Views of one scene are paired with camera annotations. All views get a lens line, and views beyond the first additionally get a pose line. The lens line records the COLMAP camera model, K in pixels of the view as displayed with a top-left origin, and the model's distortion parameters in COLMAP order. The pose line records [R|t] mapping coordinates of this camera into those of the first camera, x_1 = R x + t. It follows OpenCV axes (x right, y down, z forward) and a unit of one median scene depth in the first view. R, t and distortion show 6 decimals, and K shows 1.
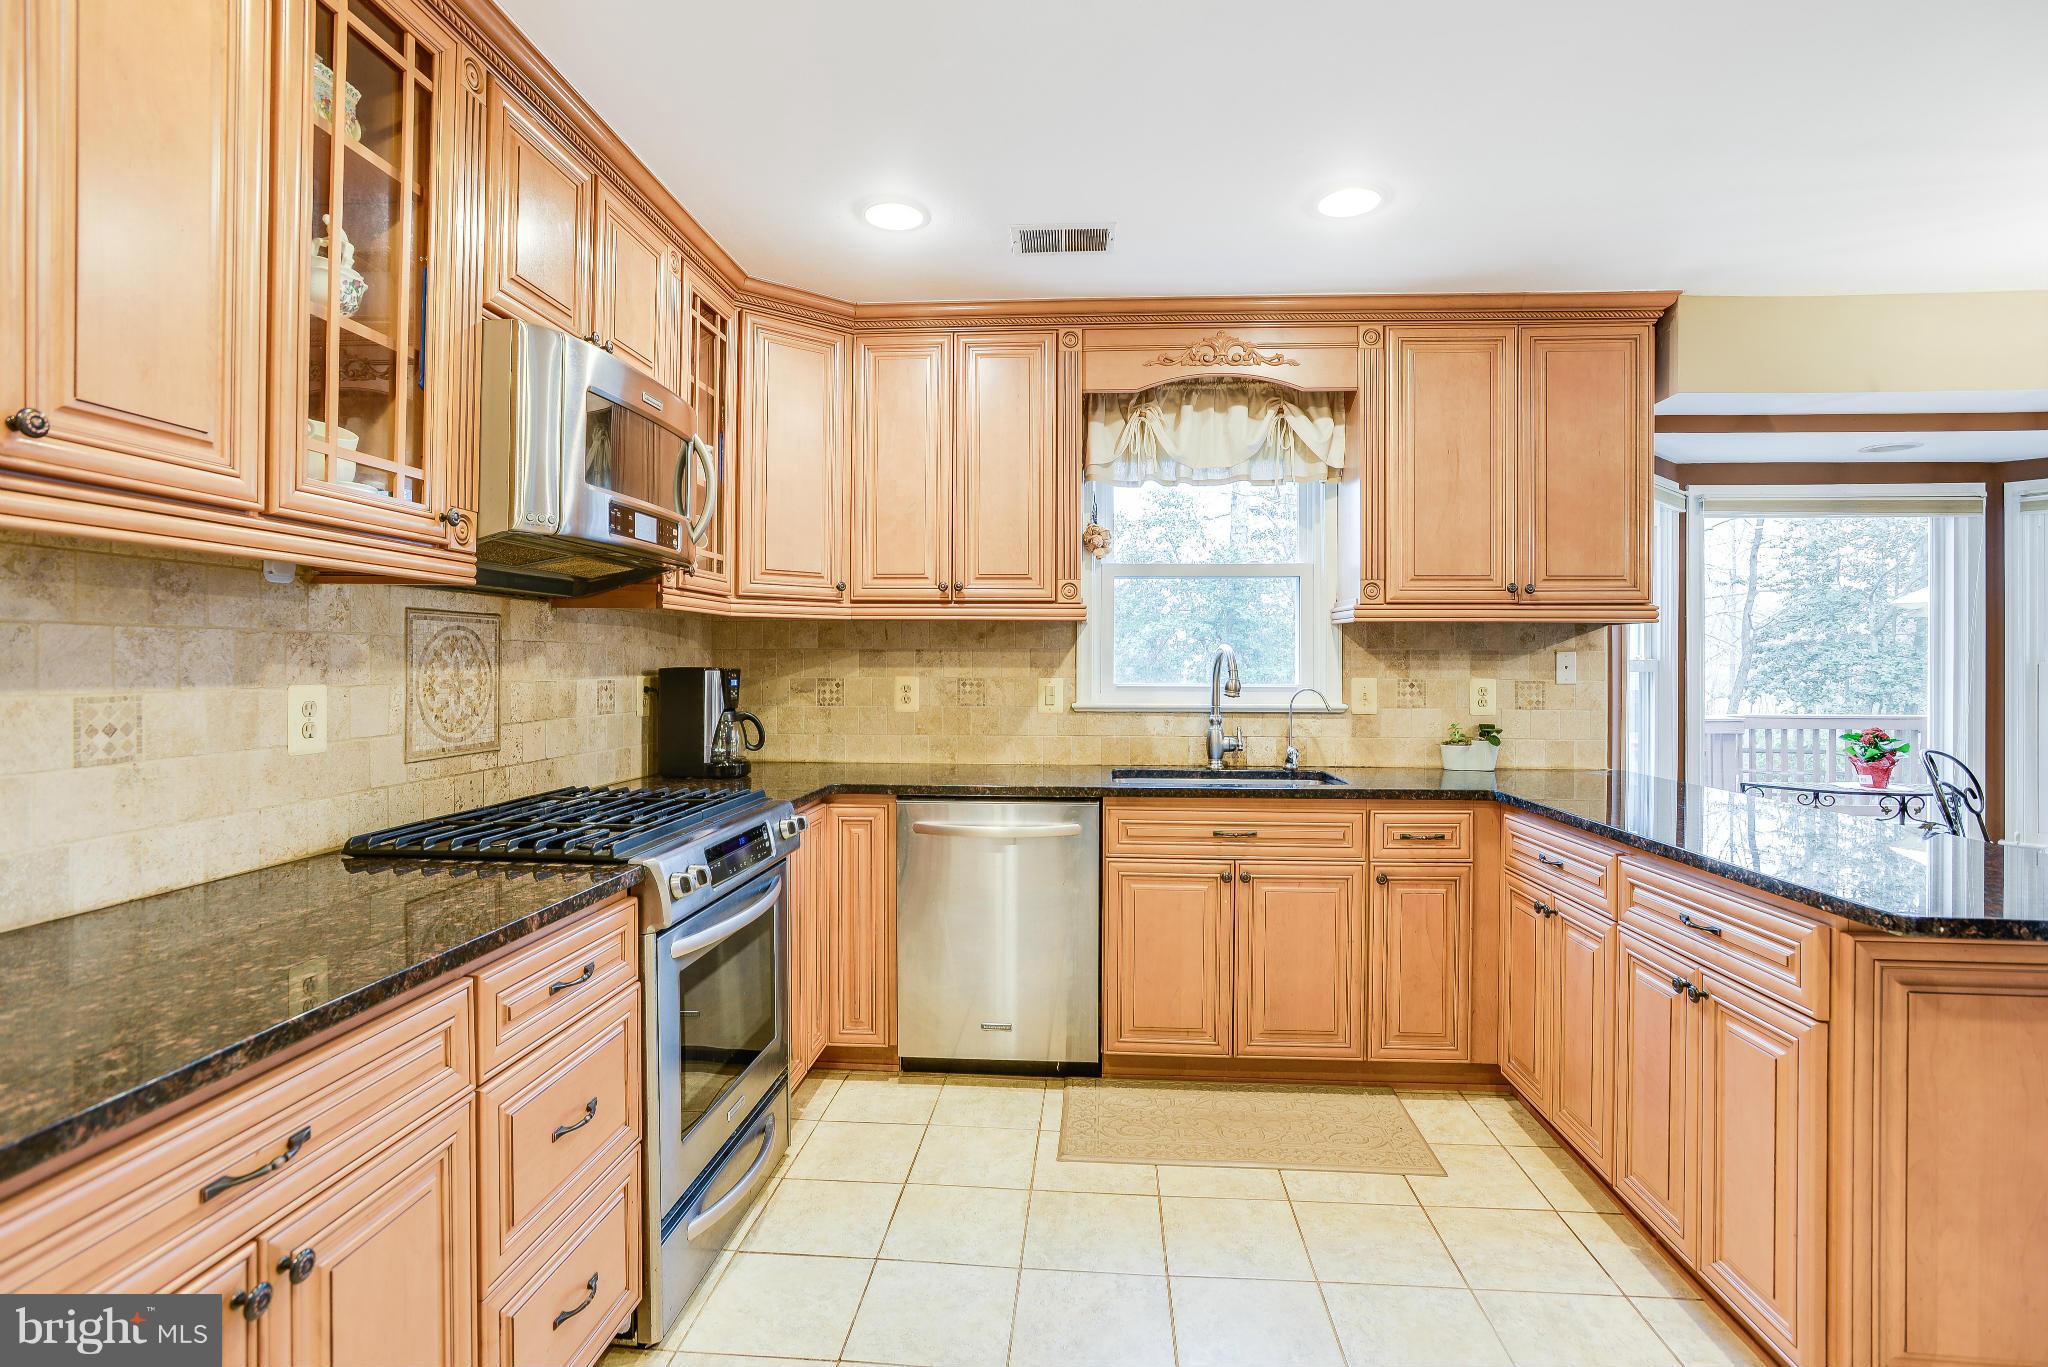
lens RADIAL K [[997.5, 0, 1020.4], [0, 997.5, 670.0], [0, 0, 1]] dist [-0.059443, 0.033604]
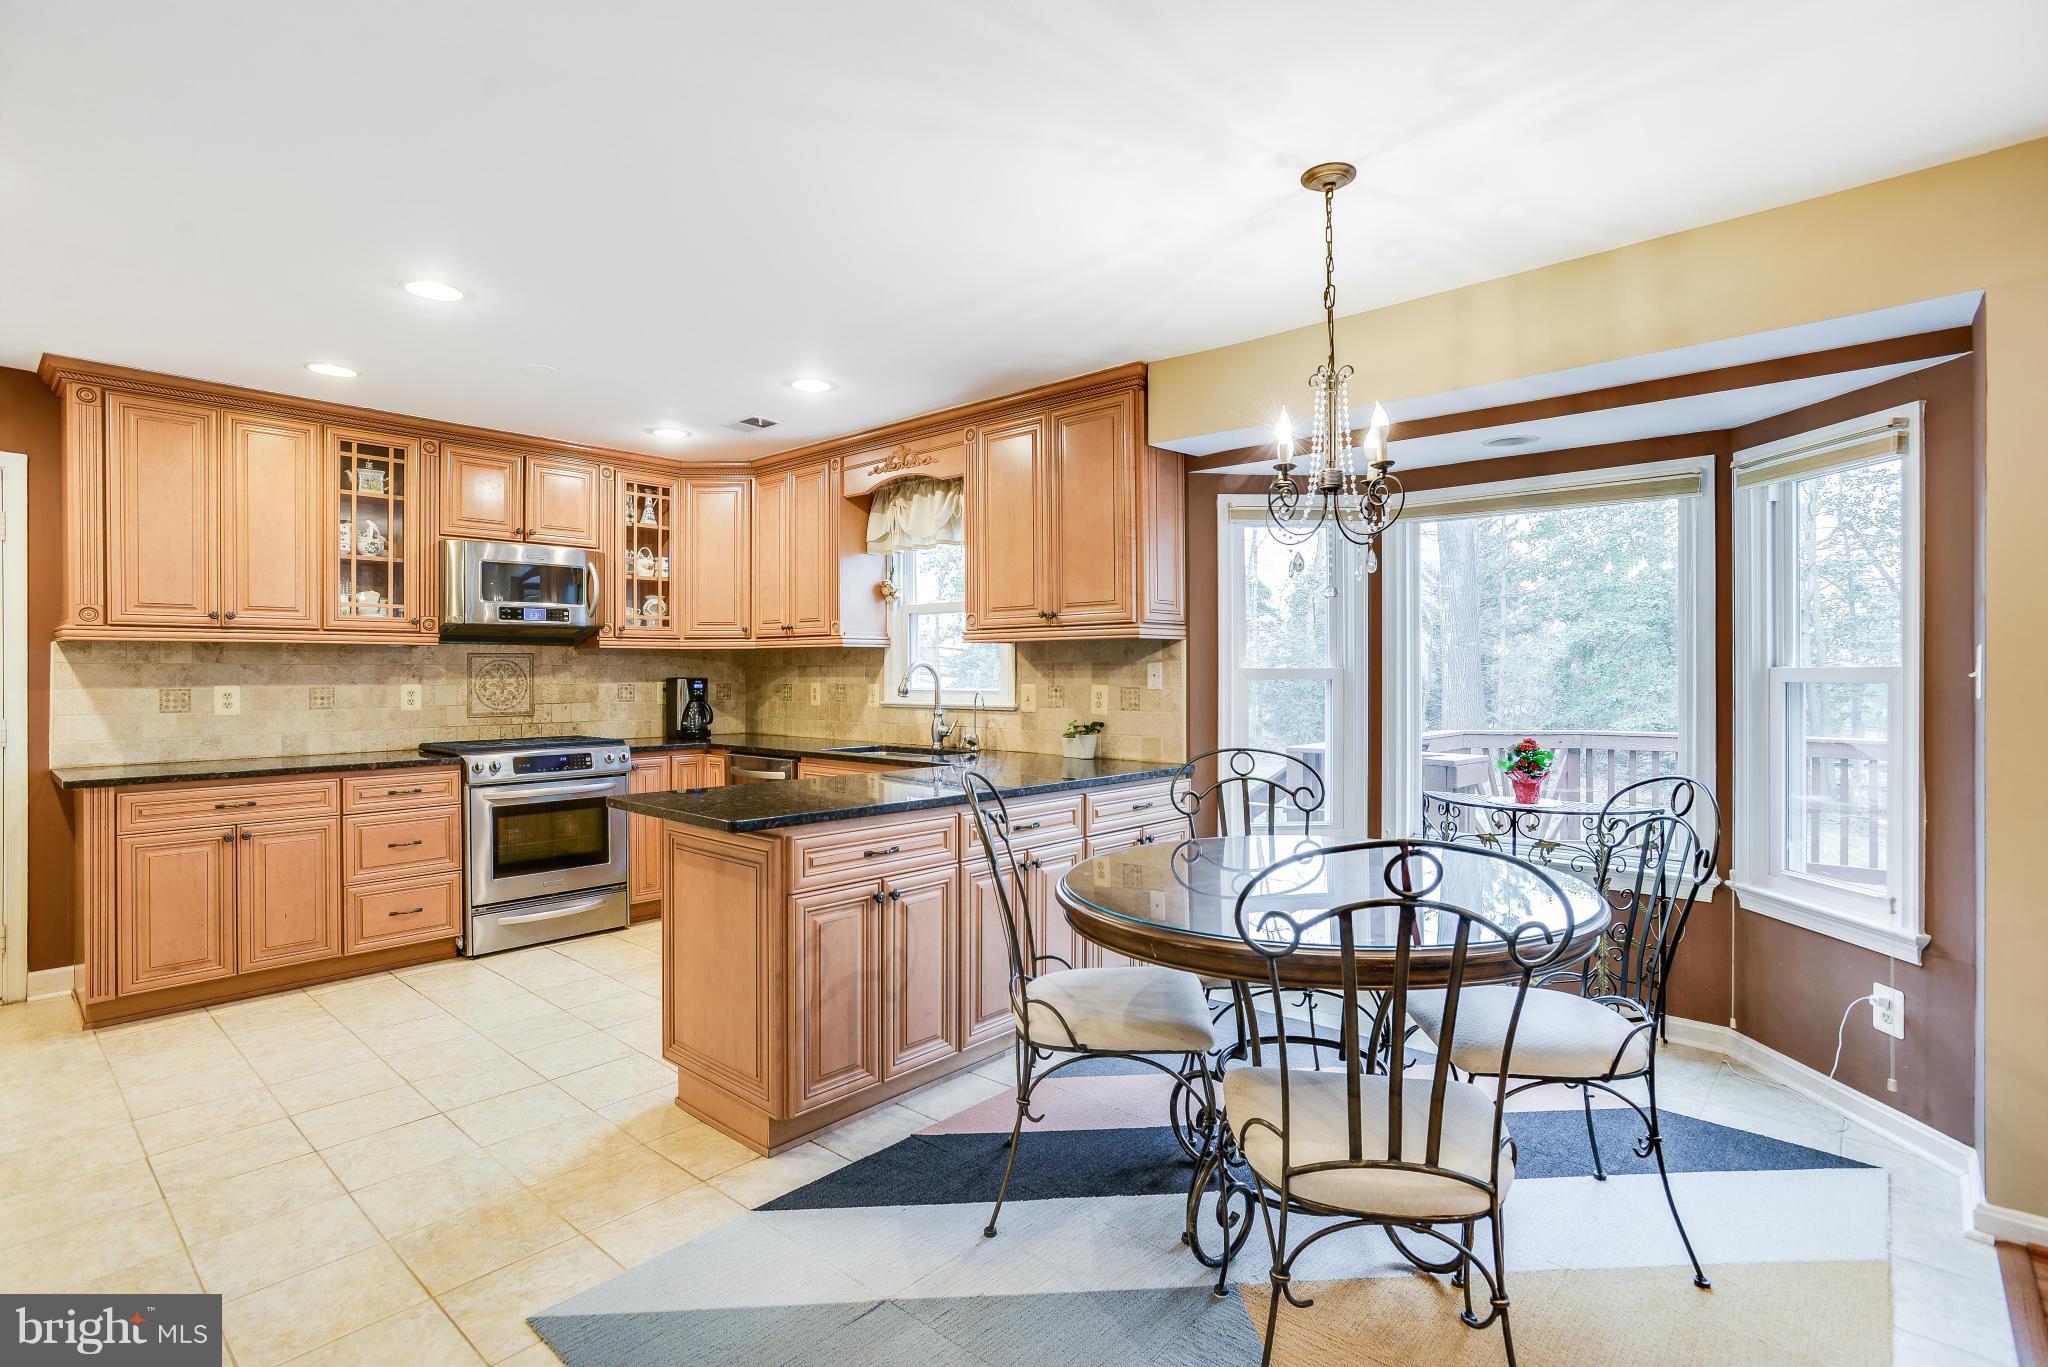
lens RADIAL K [[997.5, 0, 1020.4], [0, 997.5, 670.0], [0, 0, 1]] dist [-0.059443, 0.033604]
pose [[0.790474, -0.006882, -0.612457, 1.218516], [0.001286, 0.999953, -0.009577, 0.001909], [0.612494, 0.006783, 0.790446, -0.047256]]
